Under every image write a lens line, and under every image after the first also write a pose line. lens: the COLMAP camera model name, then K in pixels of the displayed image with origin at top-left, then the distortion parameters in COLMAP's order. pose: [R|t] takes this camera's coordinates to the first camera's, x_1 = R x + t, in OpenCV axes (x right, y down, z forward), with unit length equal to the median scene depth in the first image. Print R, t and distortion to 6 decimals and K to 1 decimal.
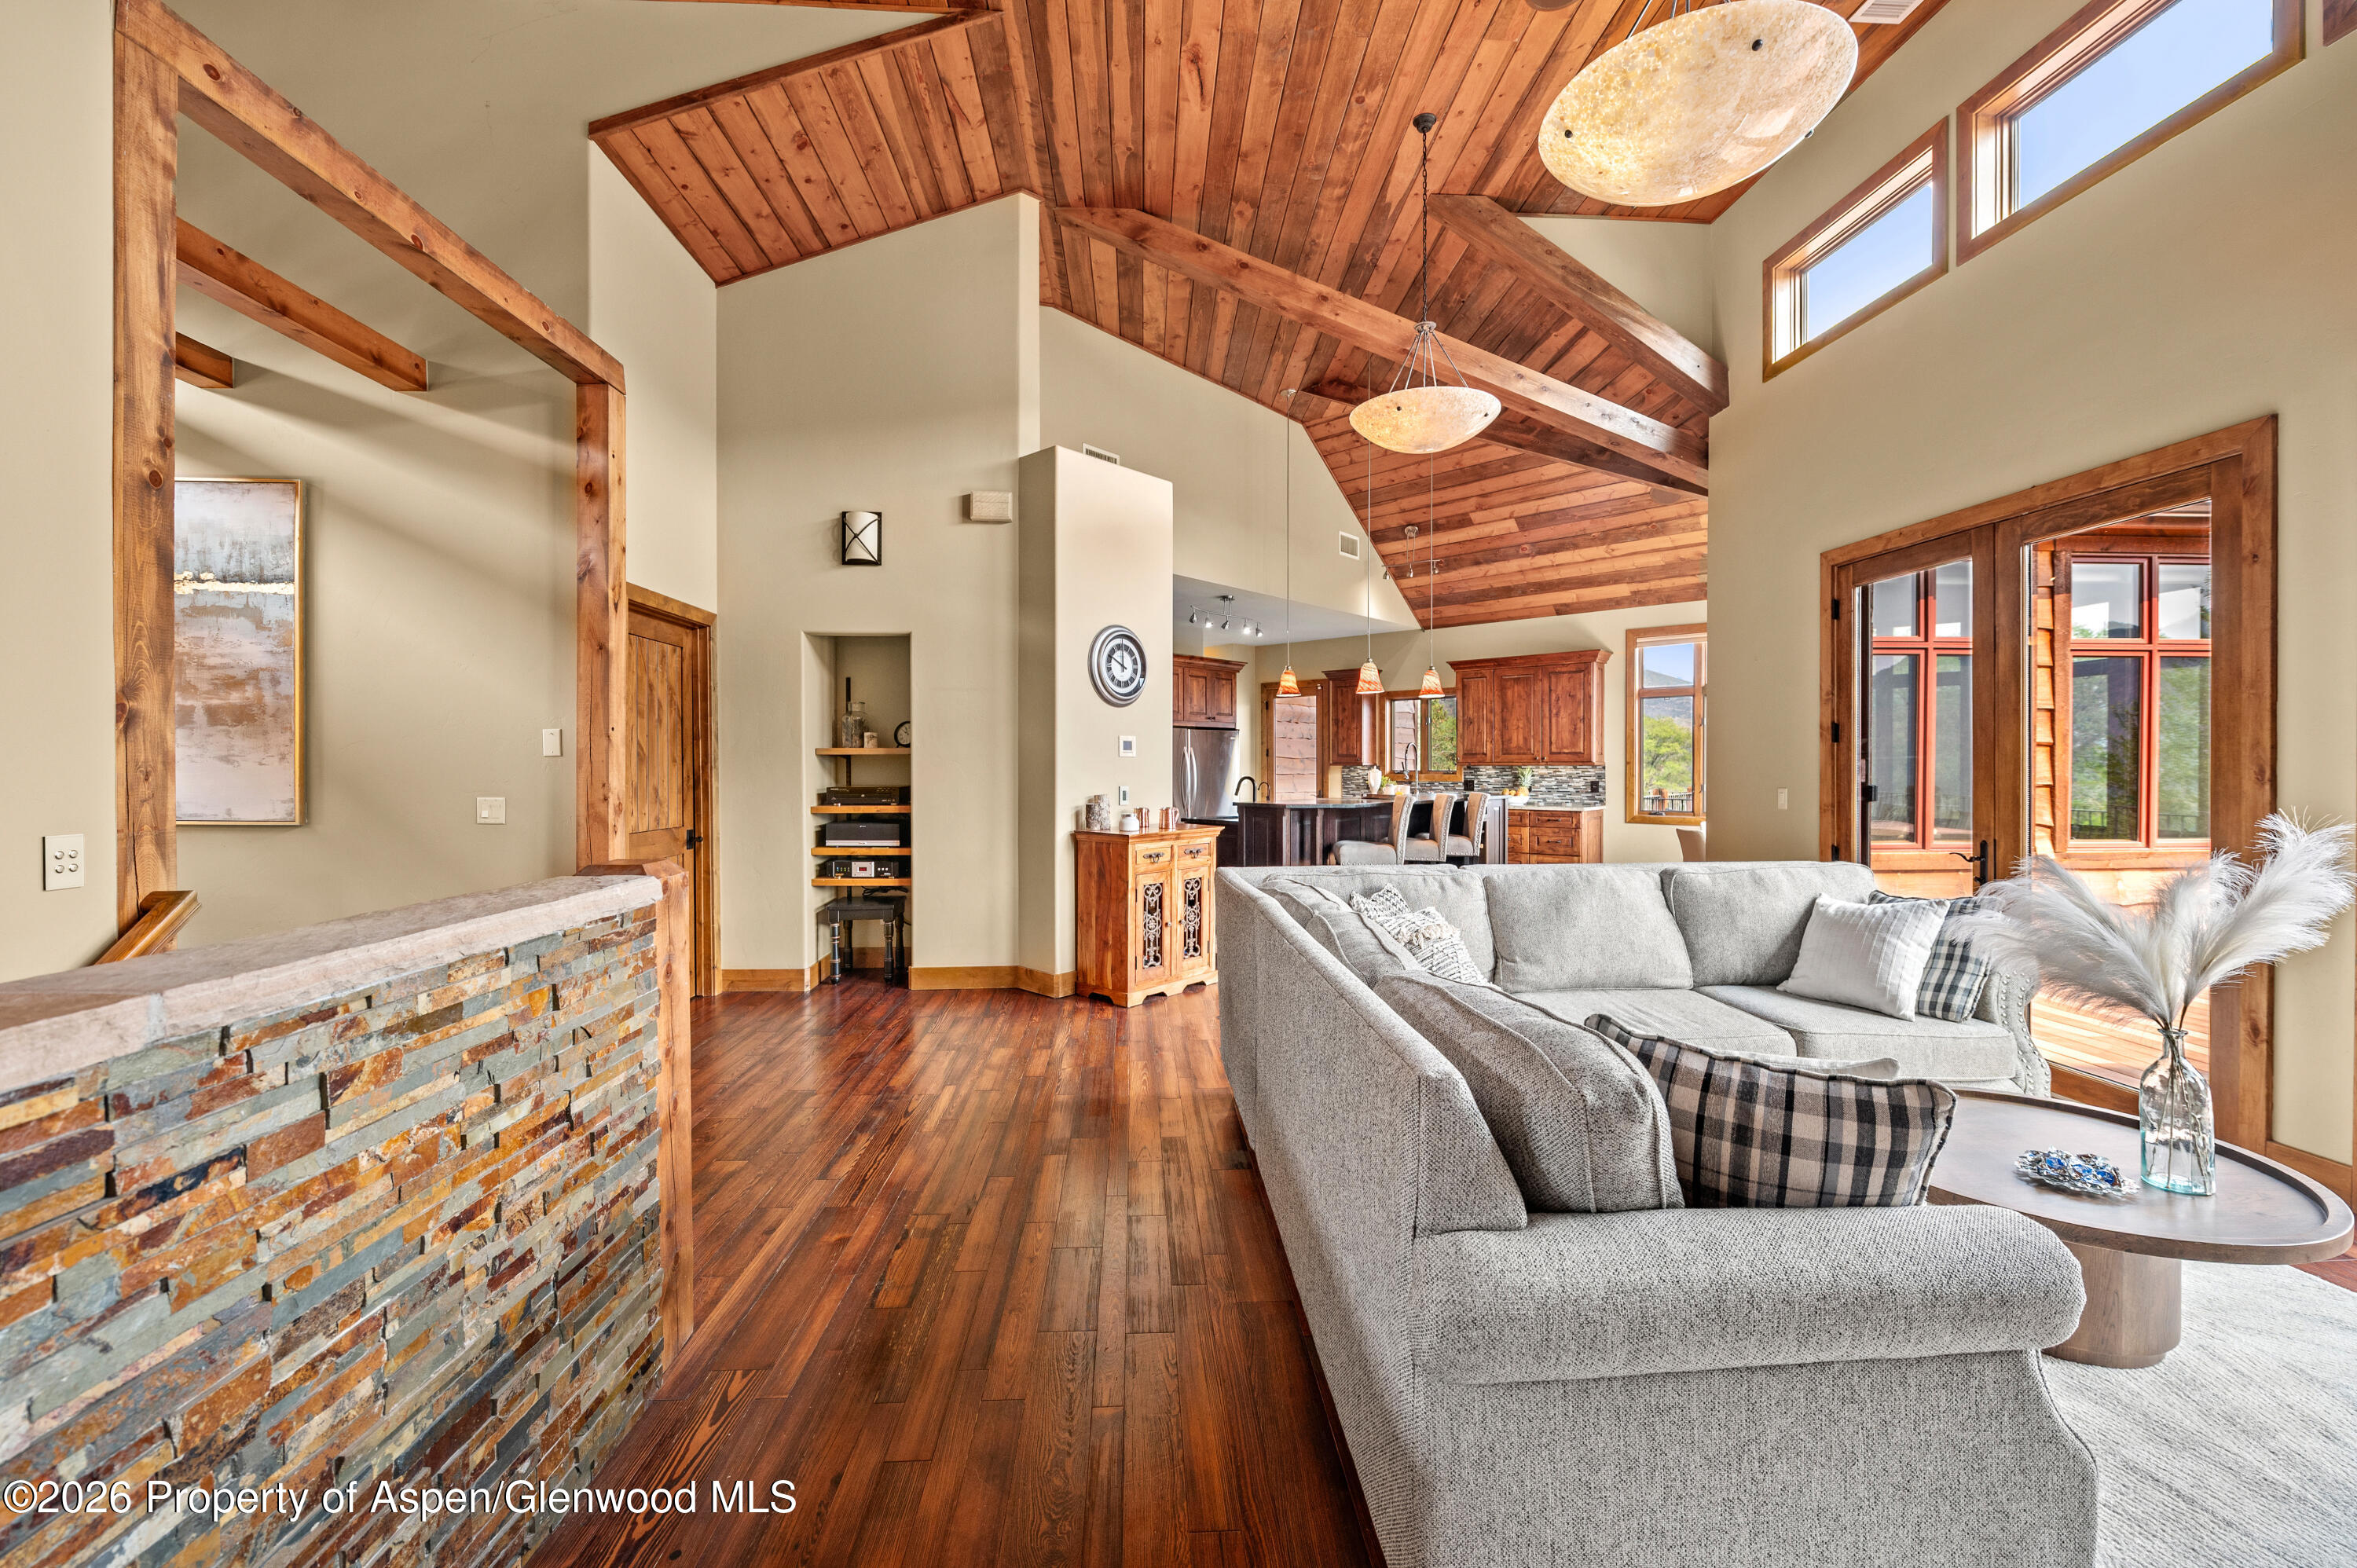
lens RADIAL K [[959.4, 0, 1214.6], [0, 959.4, 772.3], [0, 0, 1]] dist [-0.003347, -0.000568]
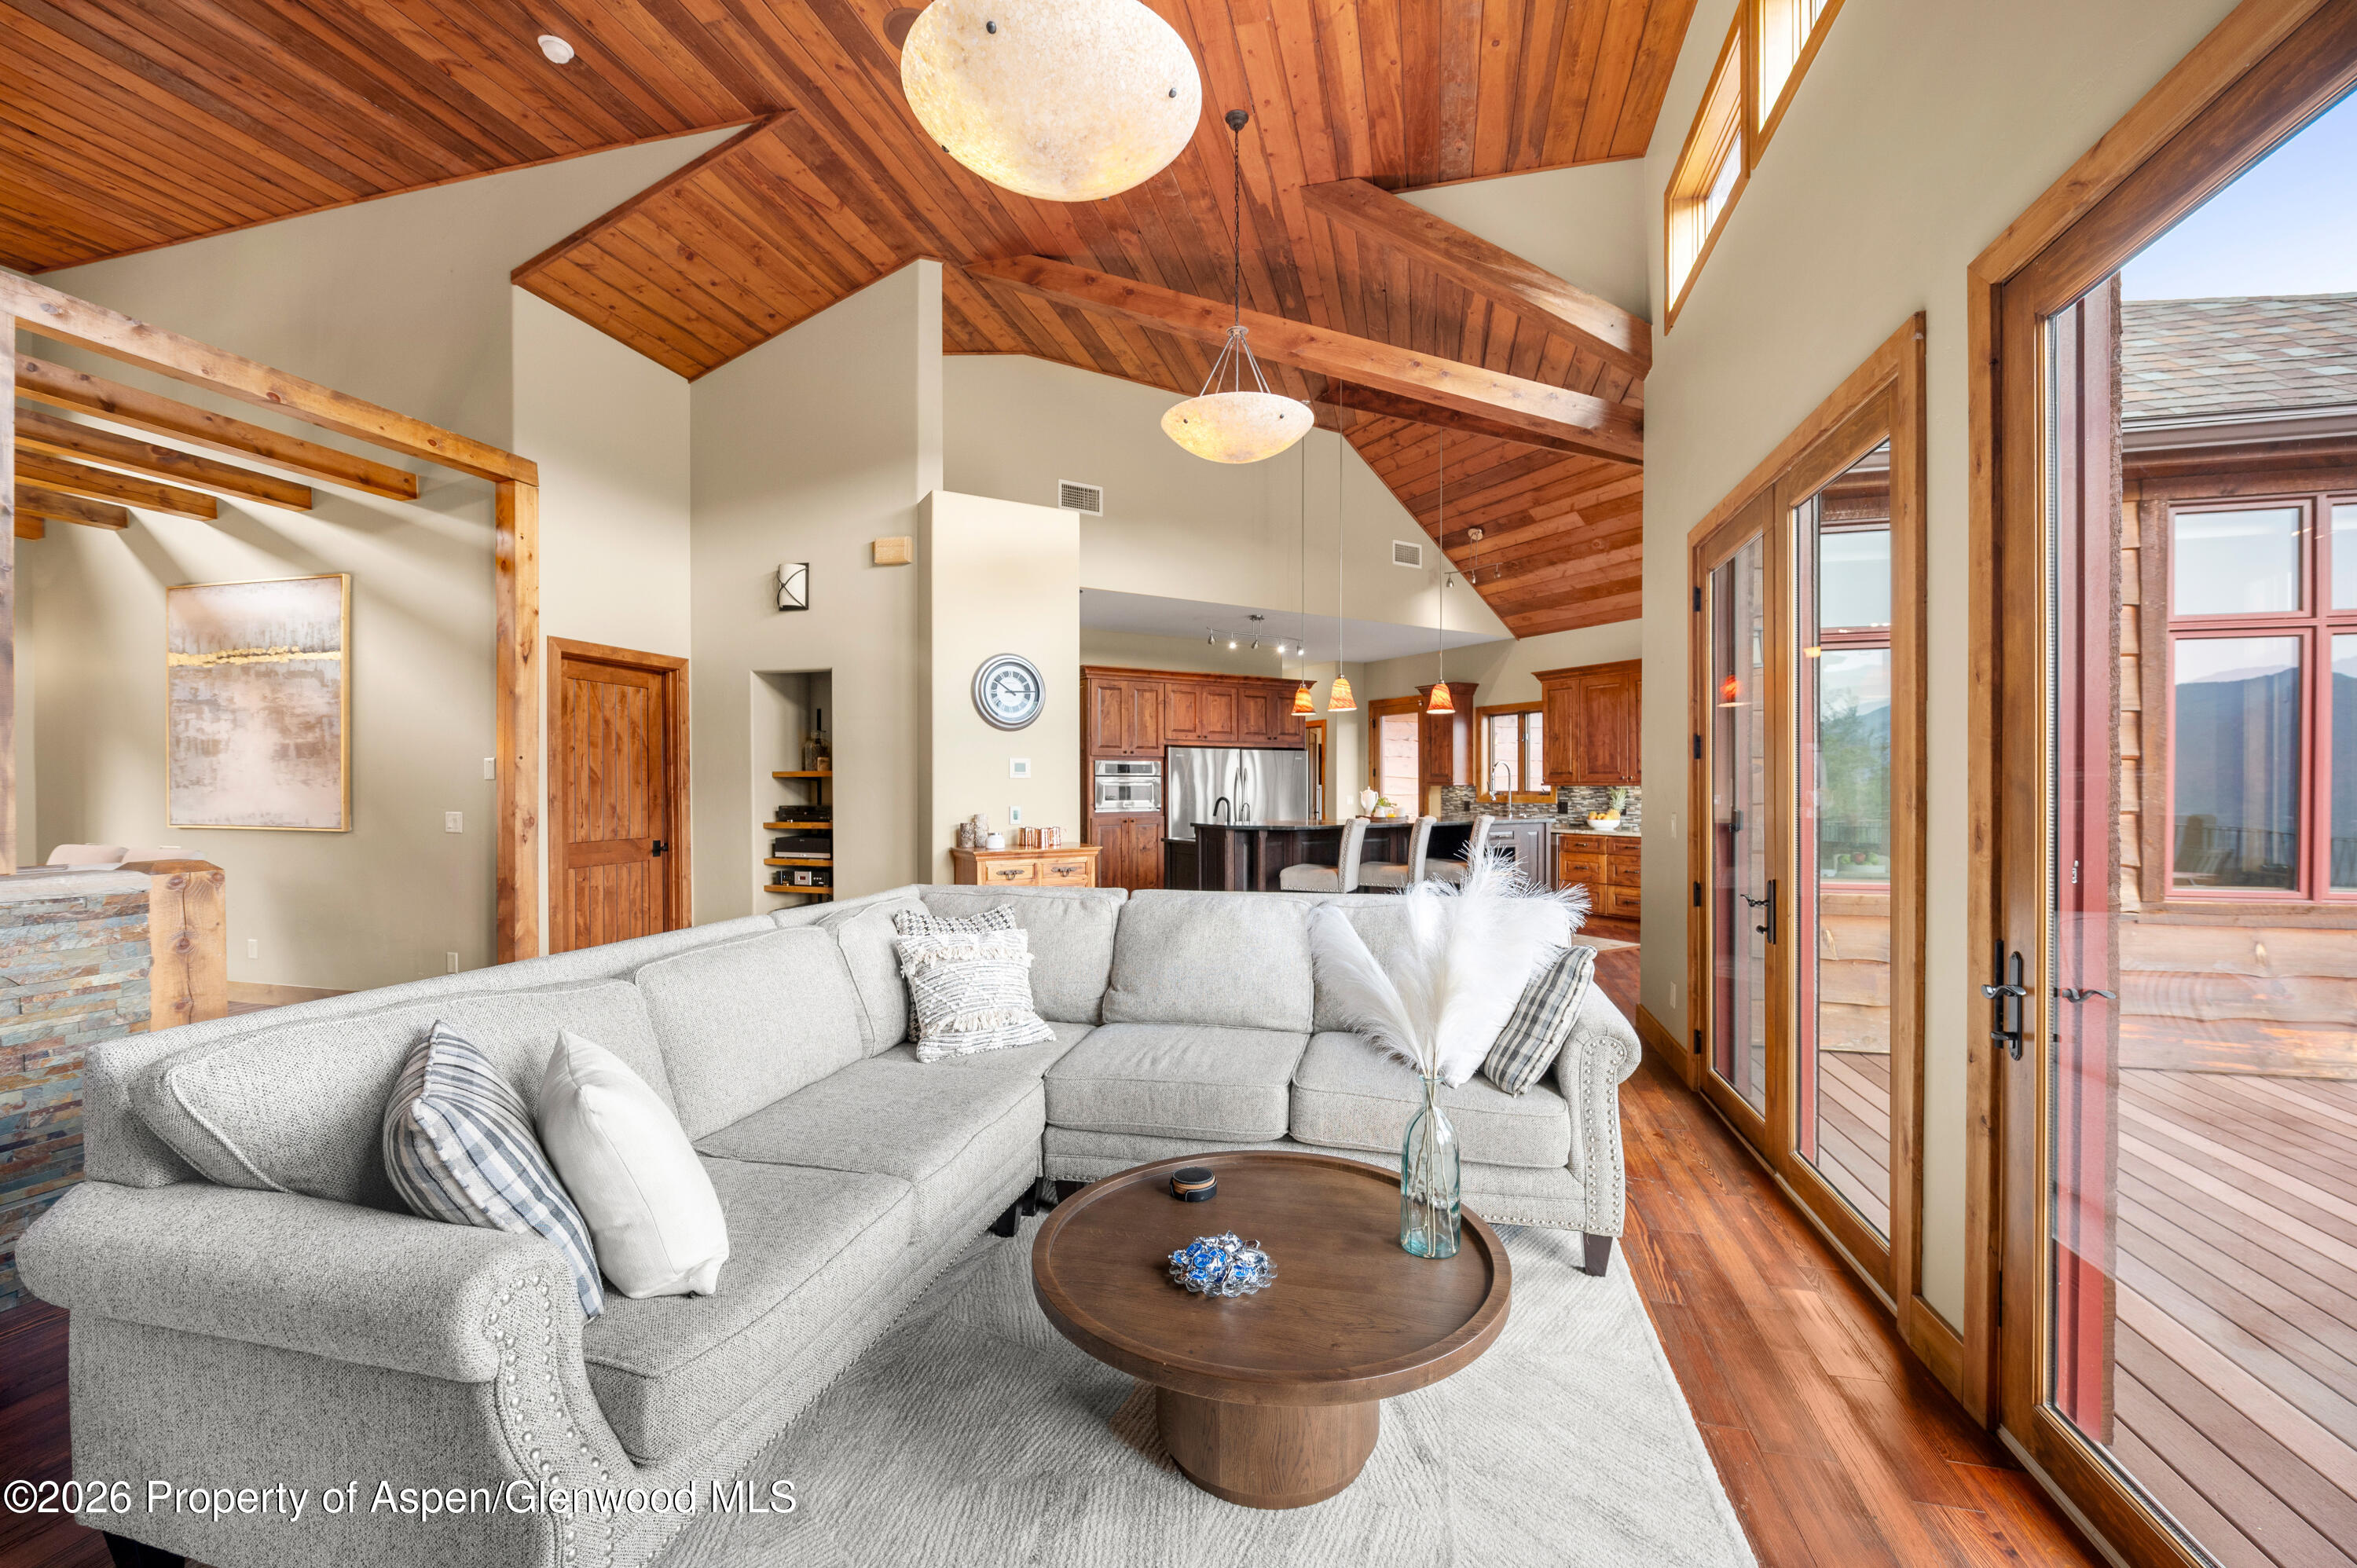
lens RADIAL K [[959.4, 0, 1212.0], [0, 959.4, 789.9], [0, 0, 1]] dist [-0.003347, -0.000568]
pose [[0.952782, 0.000738, -0.303655, 0.434896], [-0.001399, 0.999997, -0.001959, -0.001729], [0.303653, 0.002292, 0.952780, 0.066487]]
